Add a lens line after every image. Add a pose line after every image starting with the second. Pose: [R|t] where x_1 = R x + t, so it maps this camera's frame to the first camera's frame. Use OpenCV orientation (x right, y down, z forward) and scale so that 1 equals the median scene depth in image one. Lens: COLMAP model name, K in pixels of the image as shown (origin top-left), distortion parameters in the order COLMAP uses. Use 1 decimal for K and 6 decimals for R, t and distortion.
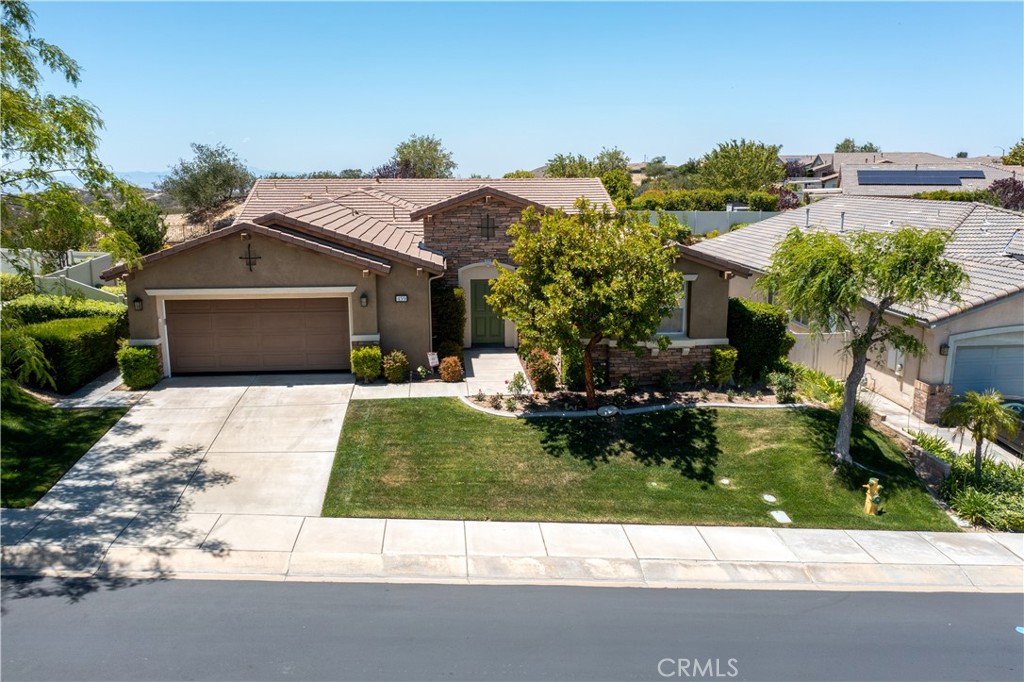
lens RADIAL K [[806.5, 0, 510.4], [0, 806.5, 340.3], [0, 0, 1]] dist [-0.013069, 0.002115]
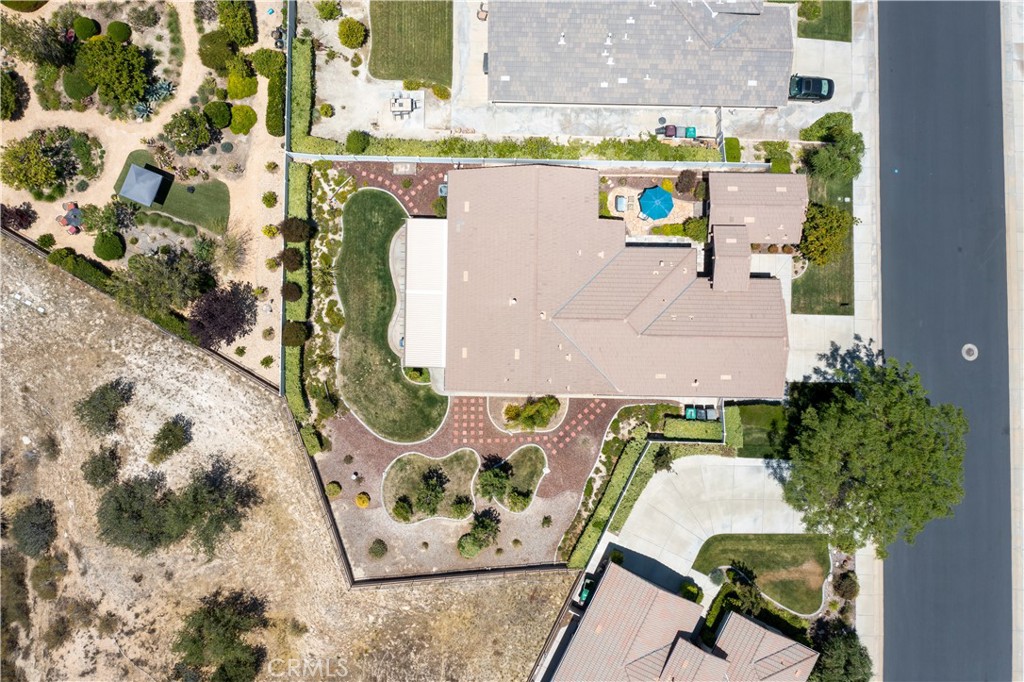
lens RADIAL K [[806.5, 0, 513.0], [0, 806.5, 342.8], [0, 0, 1]] dist [-0.013069, 0.002115]
pose [[0.102982, -0.994683, 0.000068, -0.460025], [0.214793, 0.022304, 0.976405, -3.486880], [-0.971215, -0.100537, 0.215948, 1.491470]]
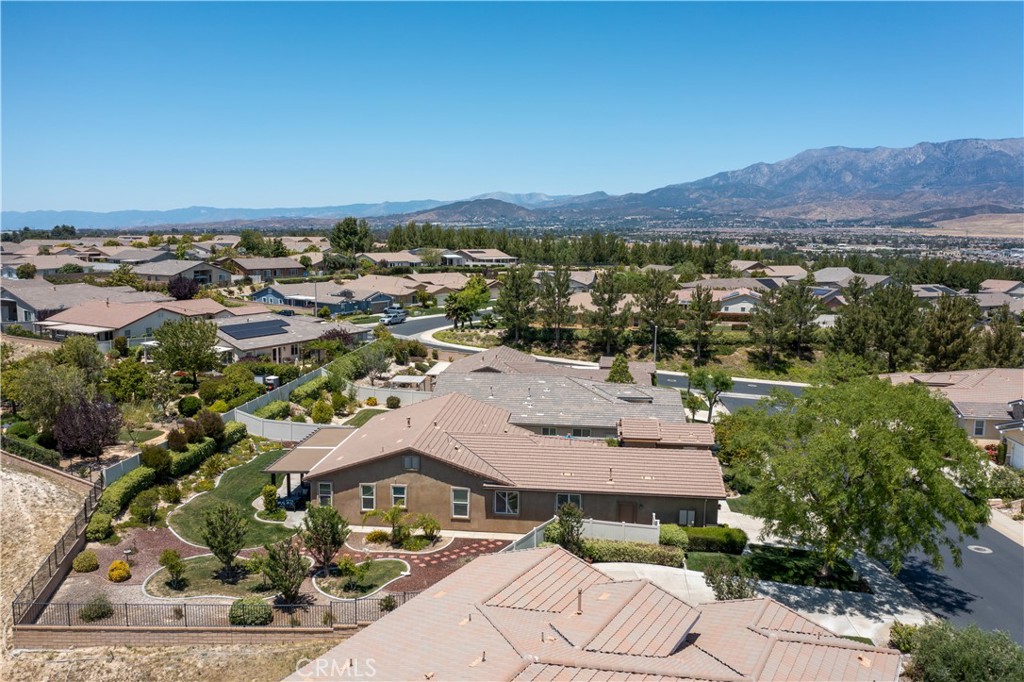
lens RADIAL K [[806.5, 0, 511.6], [0, 806.5, 339.3], [0, 0, 1]] dist [-0.013069, 0.002115]
pose [[0.181046, -0.127174, 0.975217, -3.068264], [0.183262, 0.978599, 0.093592, -0.930688], [-0.966249, 0.161776, 0.200478, 1.180091]]
